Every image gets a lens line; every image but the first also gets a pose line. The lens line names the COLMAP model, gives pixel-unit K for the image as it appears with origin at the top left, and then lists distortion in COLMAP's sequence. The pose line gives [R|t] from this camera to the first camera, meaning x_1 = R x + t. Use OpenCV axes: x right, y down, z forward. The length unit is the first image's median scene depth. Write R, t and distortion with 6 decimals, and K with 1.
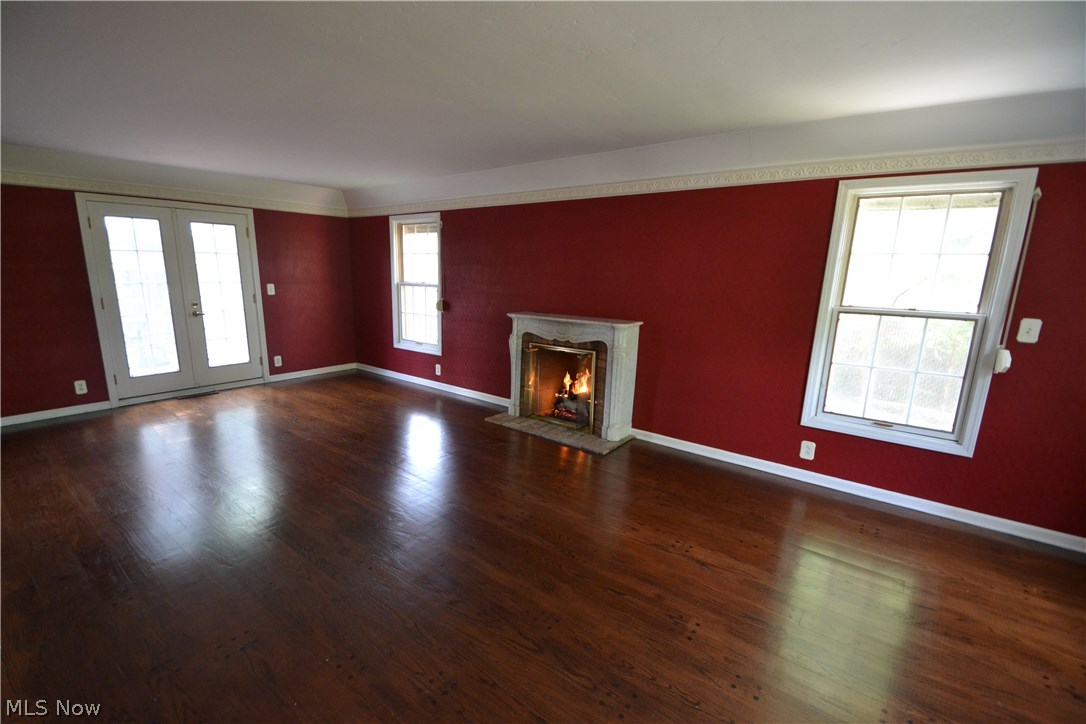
lens RADIAL K [[489.1, 0, 518.6], [0, 489.1, 379.8], [0, 0, 1]] dist [-0.000262, -0.000418]
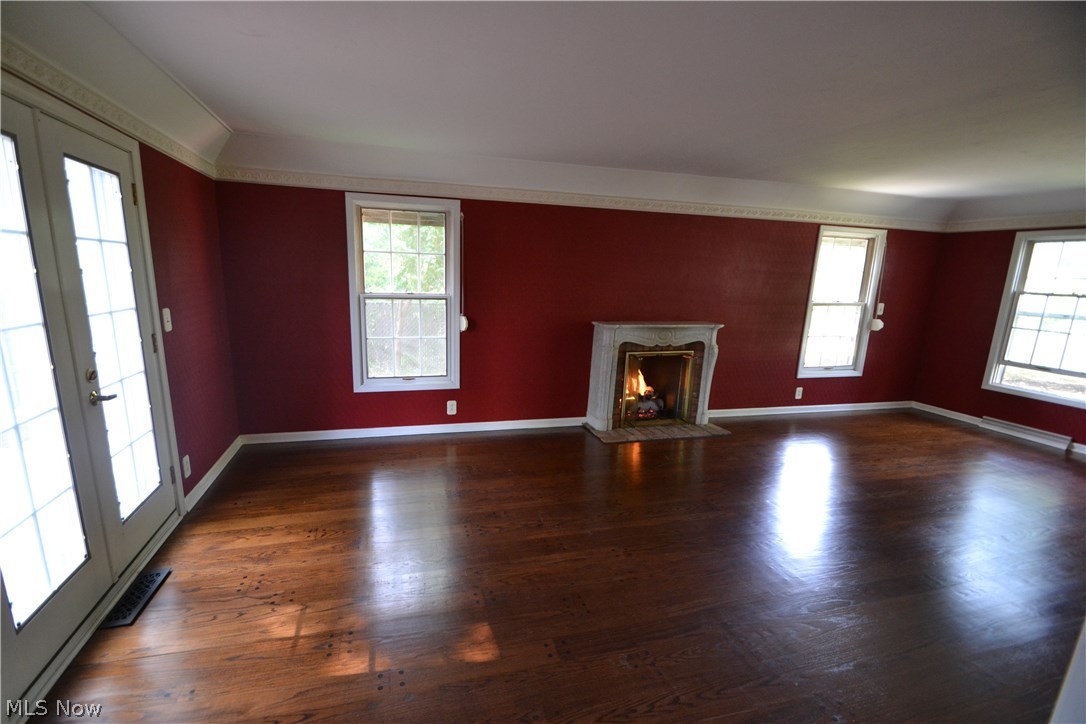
lens RADIAL K [[489.1, 0, 518.6], [0, 489.1, 379.8], [0, 0, 1]] dist [-0.000262, -0.000418]
pose [[0.583177, -0.178072, 0.792588, -0.904979], [0.165455, 0.981264, 0.098722, -0.156327], [-0.795317, 0.073565, 0.601713, 0.590562]]
